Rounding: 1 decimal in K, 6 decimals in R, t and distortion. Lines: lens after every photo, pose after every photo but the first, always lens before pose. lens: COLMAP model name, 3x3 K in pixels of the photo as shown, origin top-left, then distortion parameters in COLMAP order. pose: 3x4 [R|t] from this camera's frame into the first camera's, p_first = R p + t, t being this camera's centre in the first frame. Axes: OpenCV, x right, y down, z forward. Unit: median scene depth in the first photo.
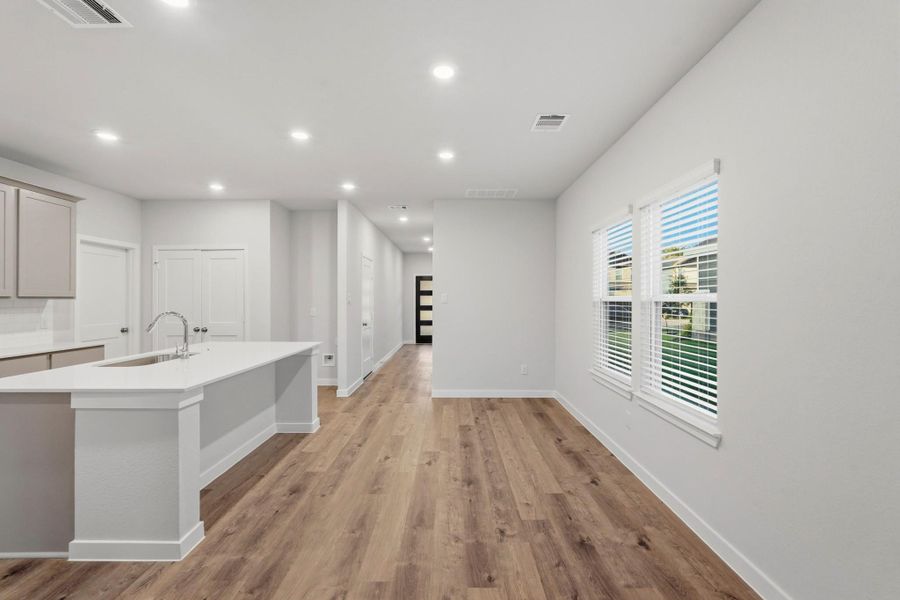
lens RADIAL K [[397.6, 0, 449.2], [0, 397.6, 297.2], [0, 0, 1]] dist [-0.019027, 0.008178]
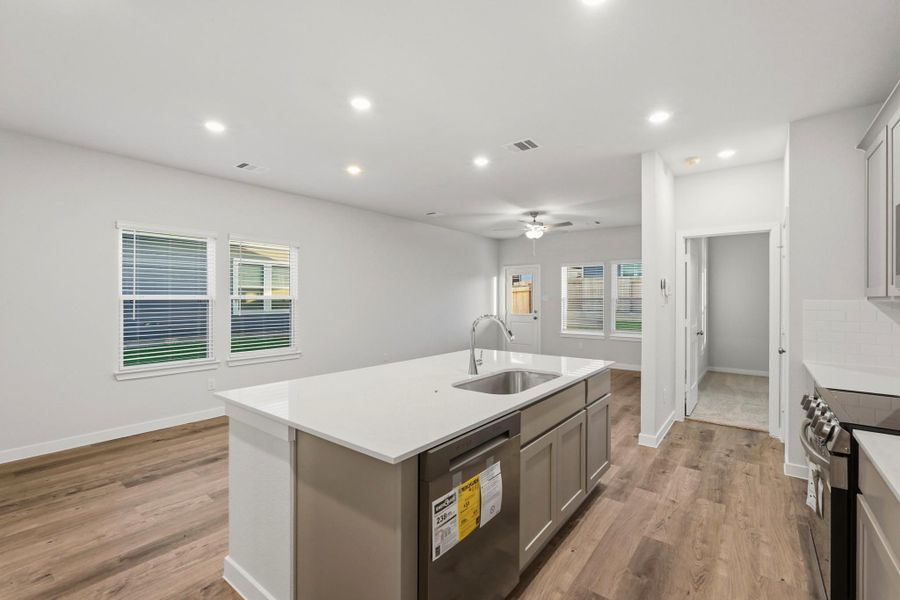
lens RADIAL K [[394.8, 0, 450.0], [0, 394.8, 300.0], [0, 0, 1]] dist [-0.016386, 0.006654]
pose [[-0.789654, -0.002802, 0.613545, -0.970740], [-0.004770, 0.999987, -0.001572, 0.008027], [-0.613533, -0.004168, -0.789658, 1.436399]]
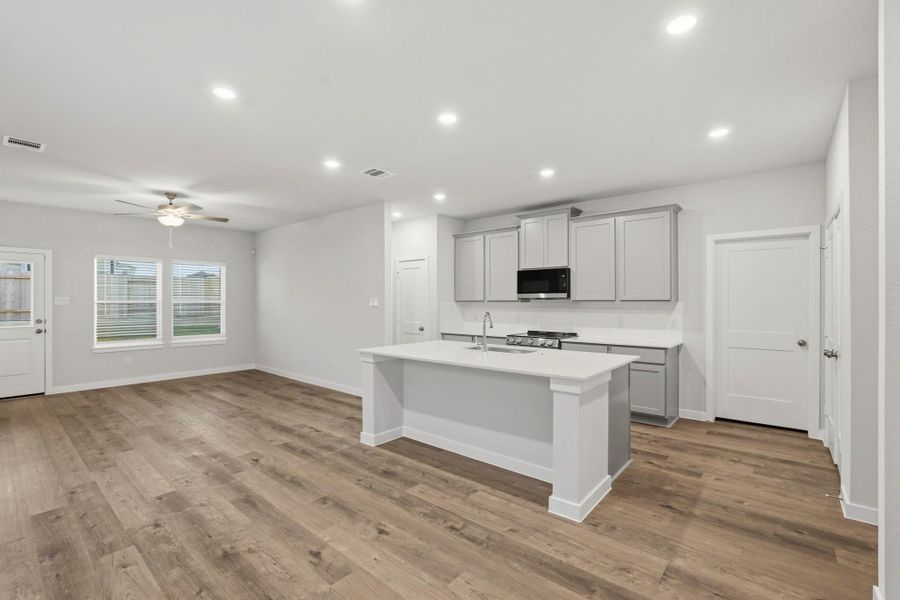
lens RADIAL K [[394.8, 0, 450.0], [0, 394.8, 300.0], [0, 0, 1]] dist [-0.016386, 0.006654]
pose [[-0.639381, -0.003967, -0.768880, 0.282423], [0.004223, 0.999953, -0.008671, 0.007930], [0.768879, -0.008791, -0.639334, 1.467046]]
